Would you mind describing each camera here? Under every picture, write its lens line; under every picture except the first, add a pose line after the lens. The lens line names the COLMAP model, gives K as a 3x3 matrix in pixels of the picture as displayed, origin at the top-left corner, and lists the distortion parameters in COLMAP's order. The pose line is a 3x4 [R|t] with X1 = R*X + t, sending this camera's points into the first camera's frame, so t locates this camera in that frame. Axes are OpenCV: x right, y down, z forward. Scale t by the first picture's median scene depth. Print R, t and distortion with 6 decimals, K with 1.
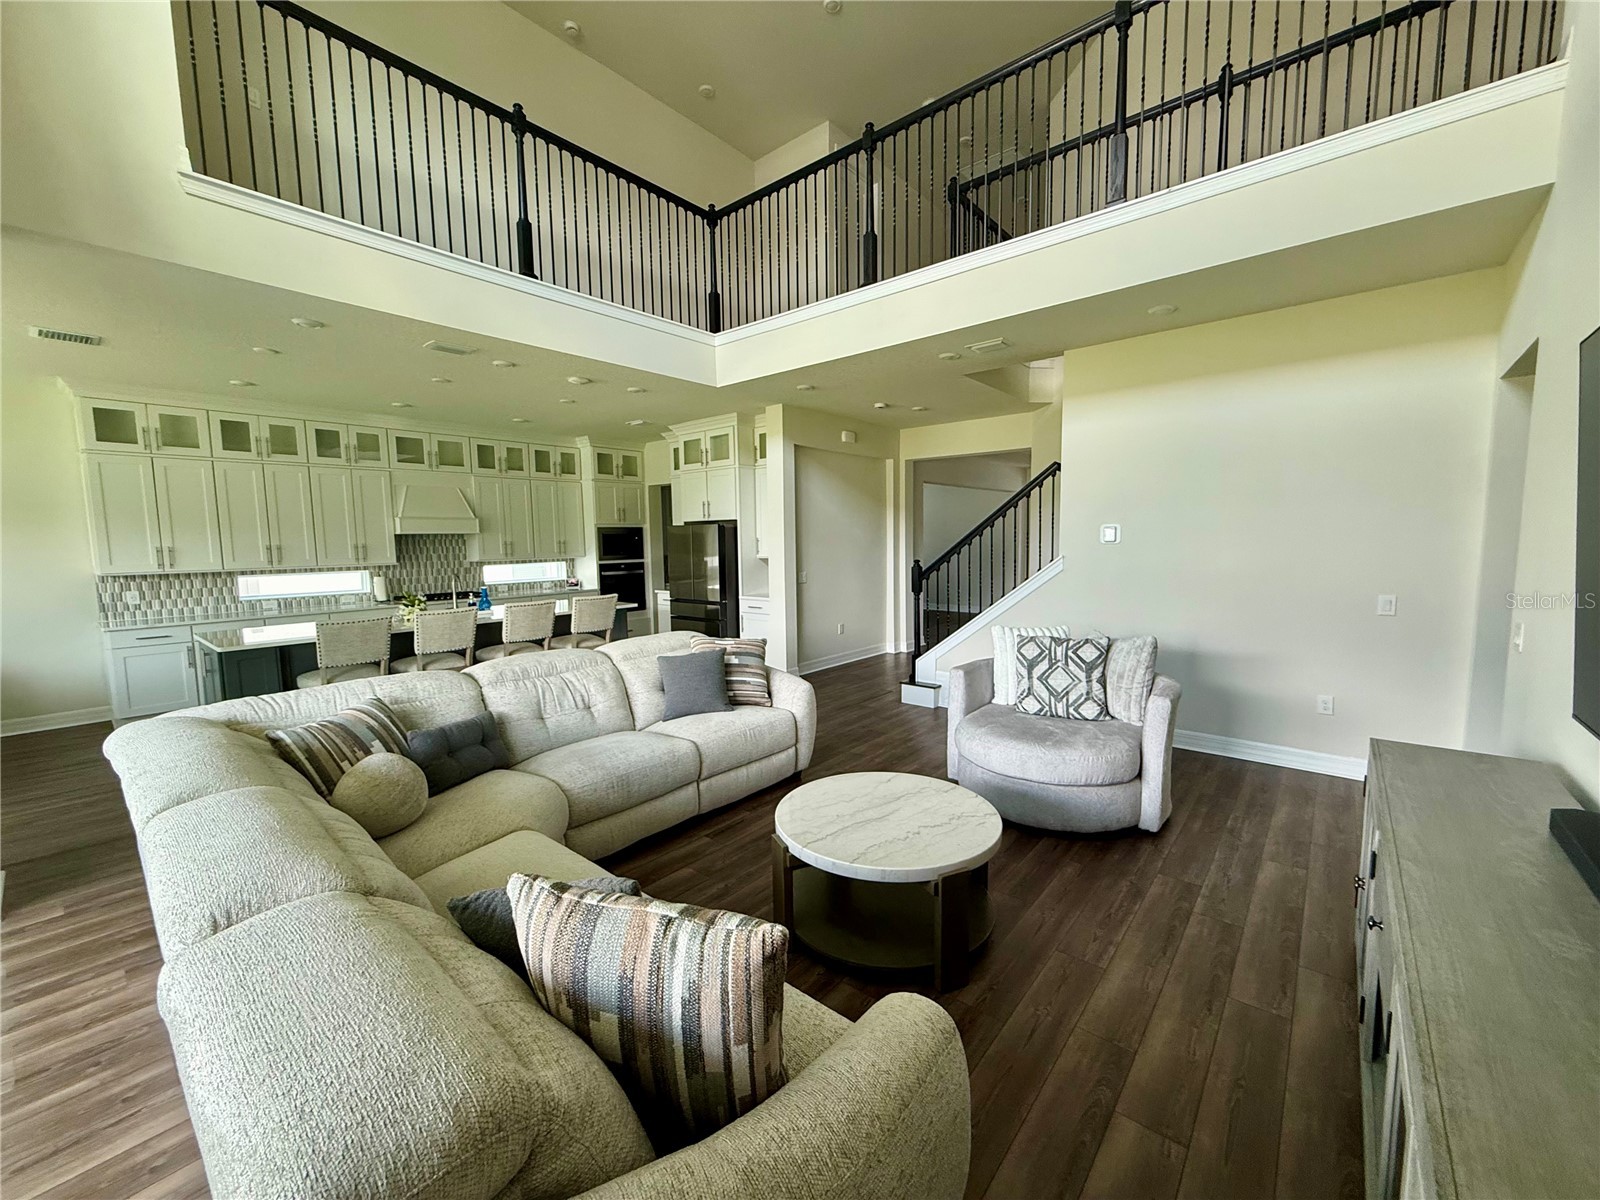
lens RADIAL K [[639.3, 0, 796.4], [0, 639.3, 599.8], [0, 0, 1]] dist [-0.000819, -0.000248]
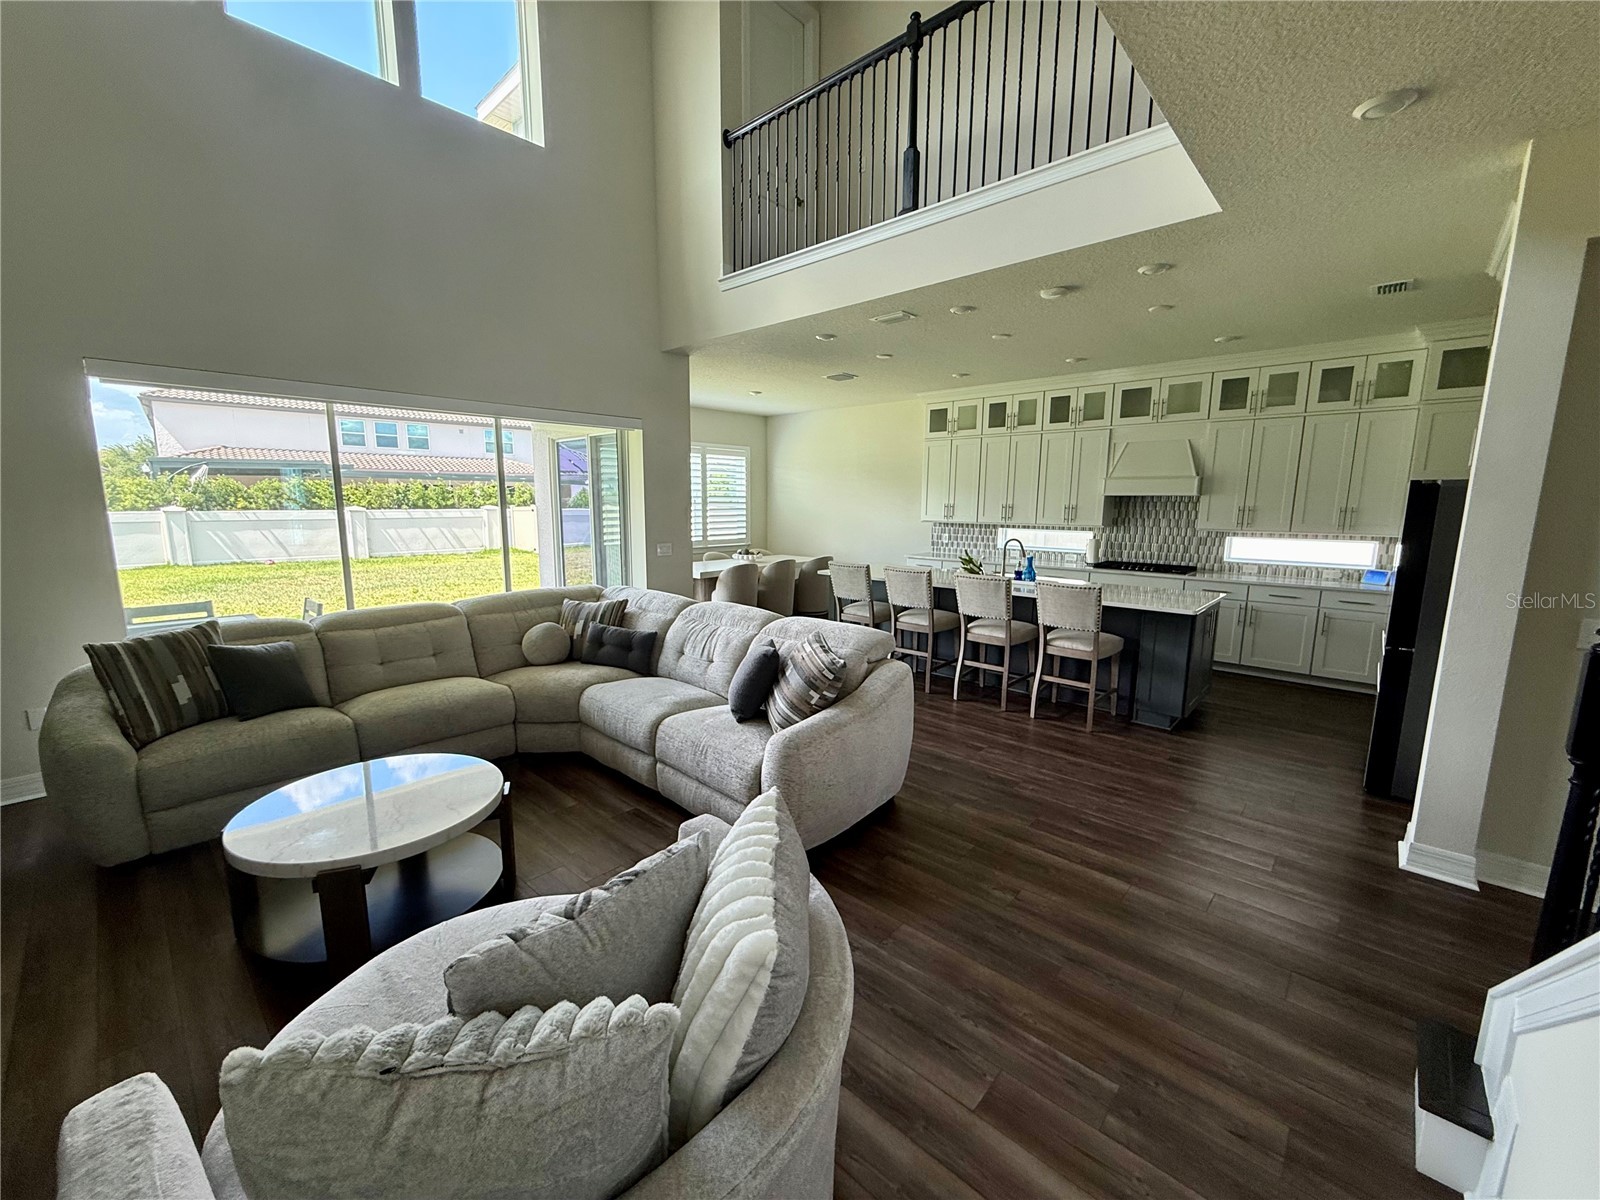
lens RADIAL K [[639.3, 0, 792.1], [0, 639.3, 604.3], [0, 0, 1]] dist [-0.000819, -0.000248]
pose [[-0.042743, 0.178610, -0.982991, 0.447272], [-0.101119, 0.978065, 0.182111, -0.087277], [0.993956, 0.107184, -0.023745, 0.712770]]
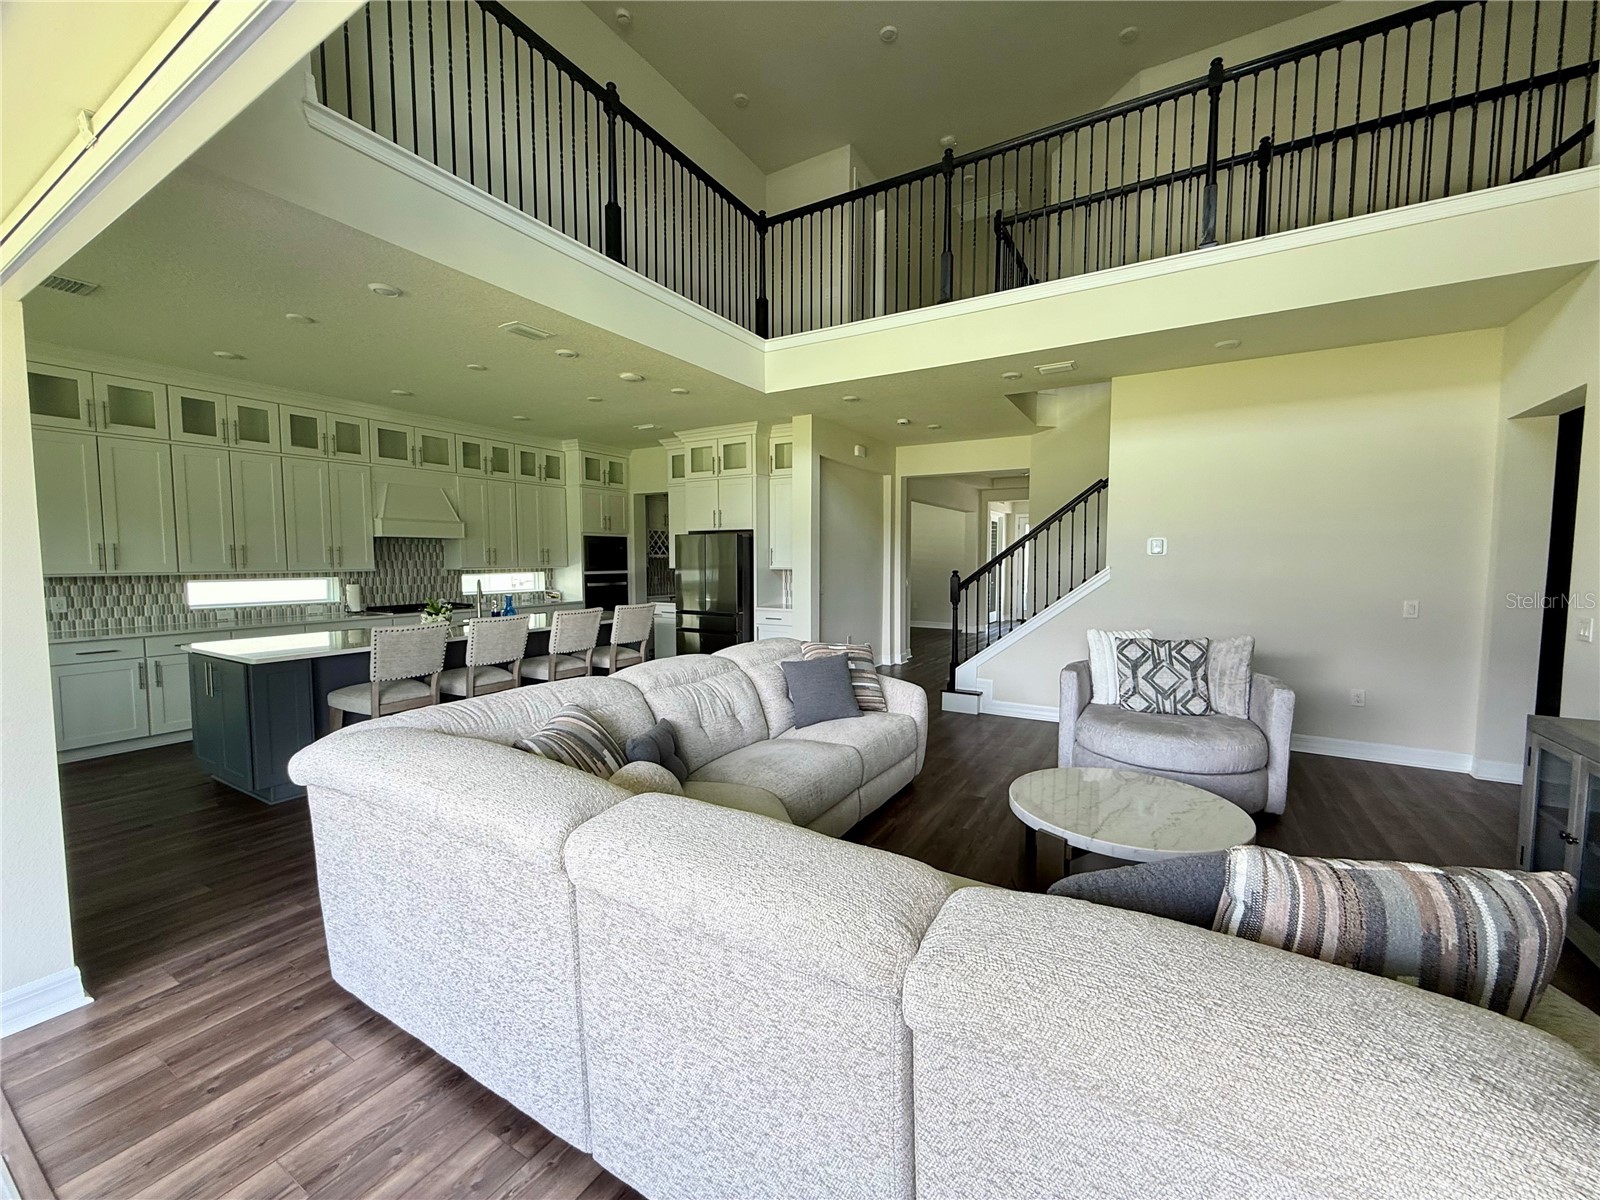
lens RADIAL K [[639.3, 0, 795.8], [0, 639.3, 599.9], [0, 0, 1]] dist [-0.000819, -0.000248]
pose [[0.985687, 0.004525, 0.168525, -0.245883], [0.000868, 0.999490, -0.031915, 0.017806], [-0.168583, 0.031605, 0.985181, 0.031089]]
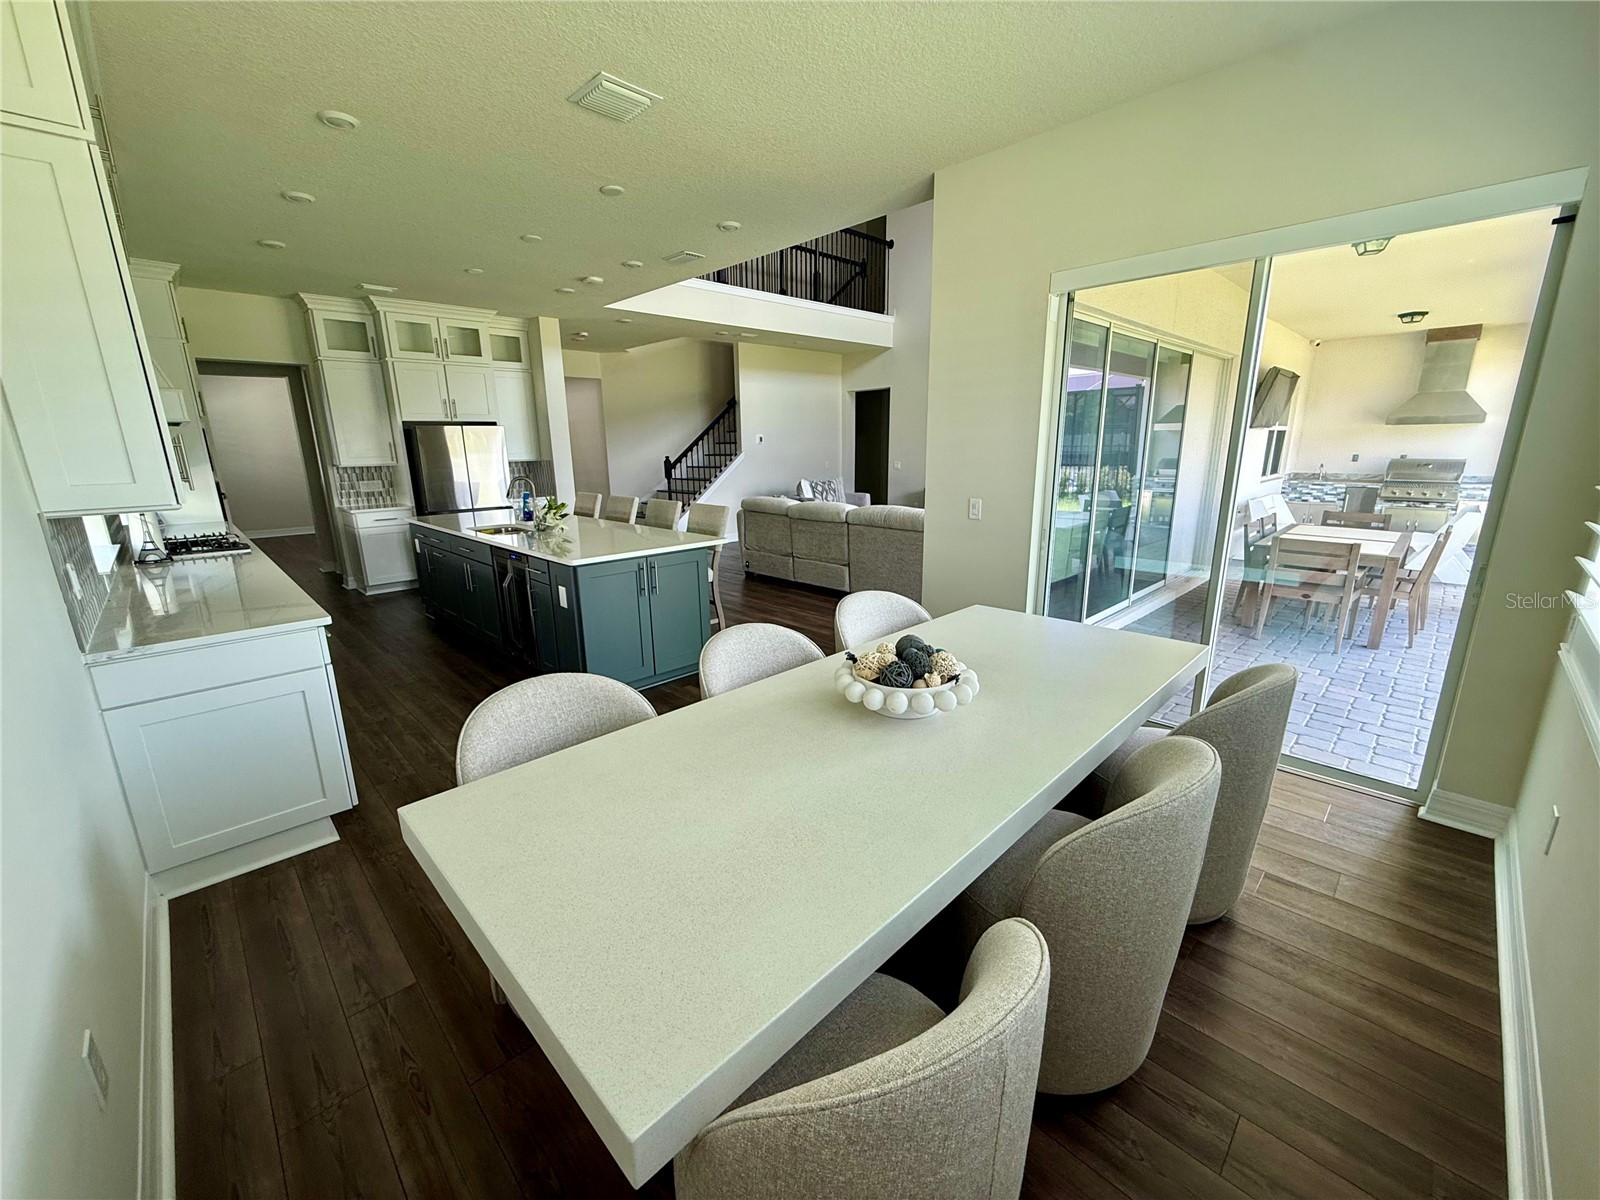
lens RADIAL K [[639.3, 0, 797.9], [0, 639.3, 599.9], [0, 0, 1]] dist [-0.000819, -0.000248]
pose [[0.089275, -0.224940, 0.970274, -1.367310], [0.105803, 0.970794, 0.215326, -0.026250], [-0.990372, 0.083434, 0.110467, 0.571507]]
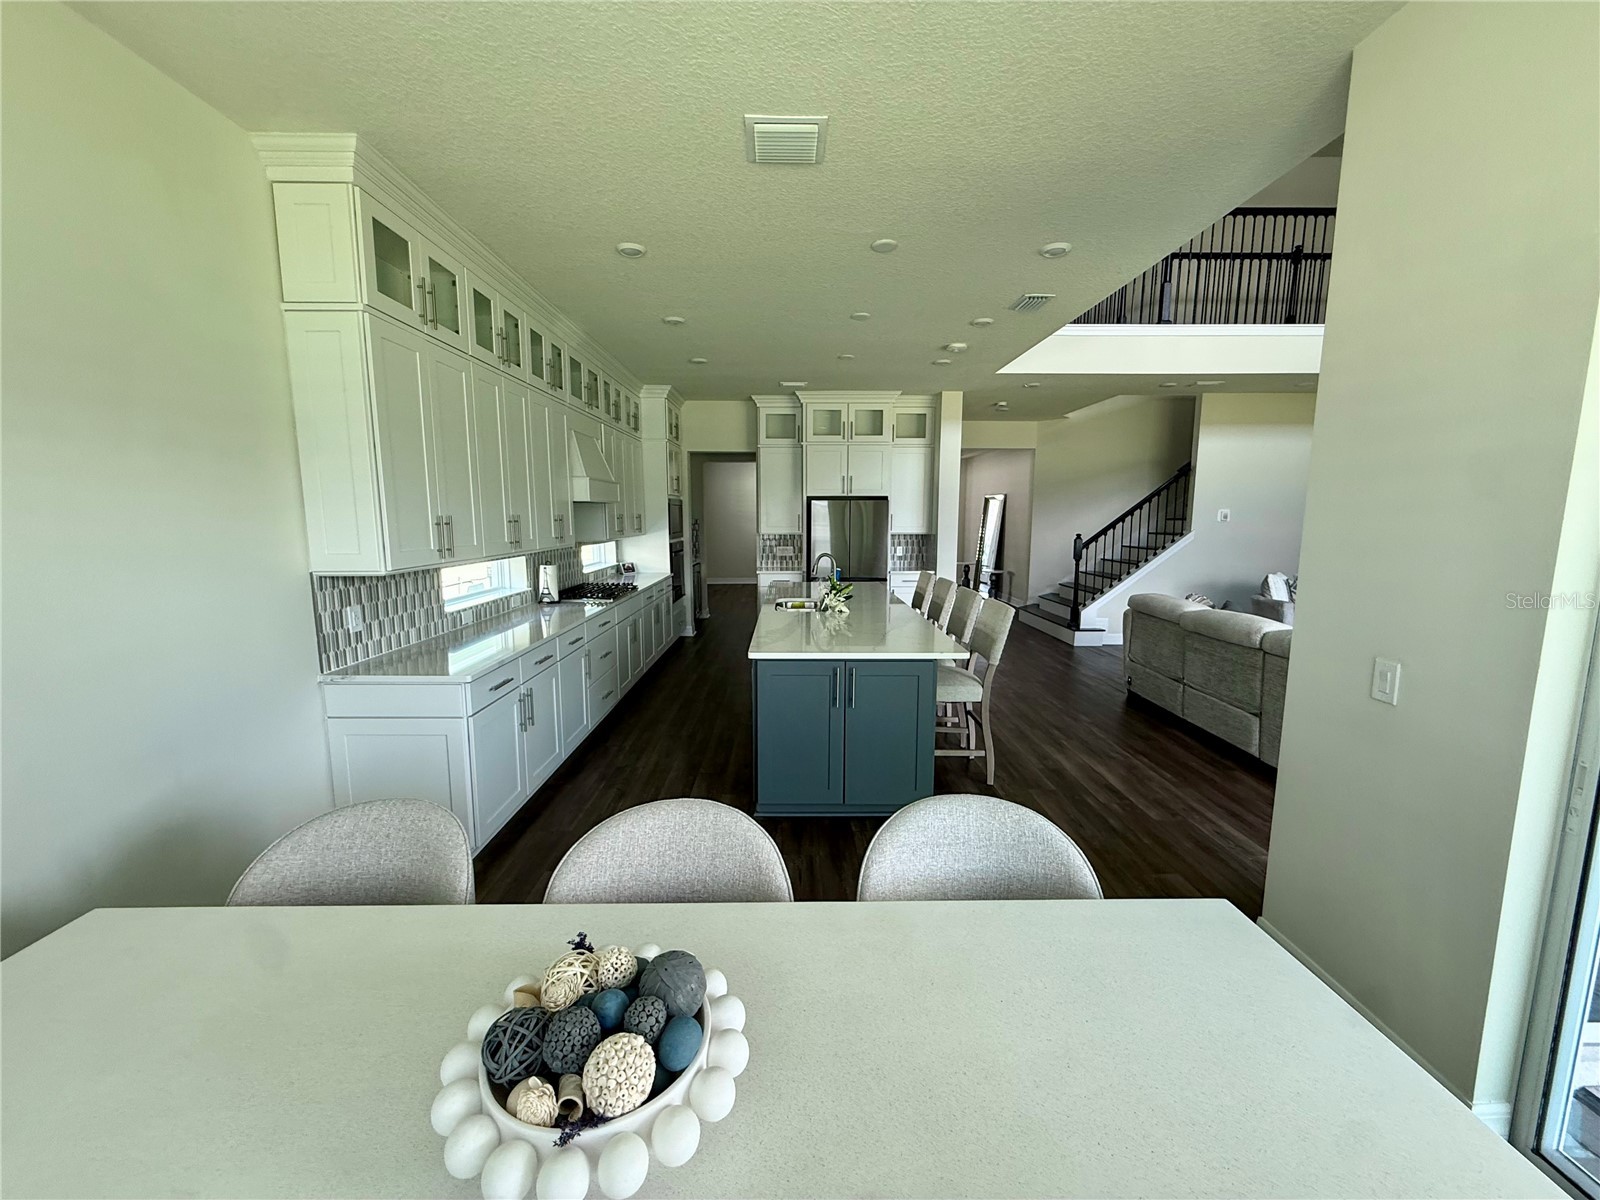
lens RADIAL K [[639.3, 0, 798.0], [0, 639.3, 603.4], [0, 0, 1]] dist [-0.000819, -0.000248]
pose [[0.754434, -0.075895, 0.651973, -1.118634], [0.048845, 0.997030, 0.059541, -0.028076], [-0.654556, -0.013074, 0.755901, 0.408670]]
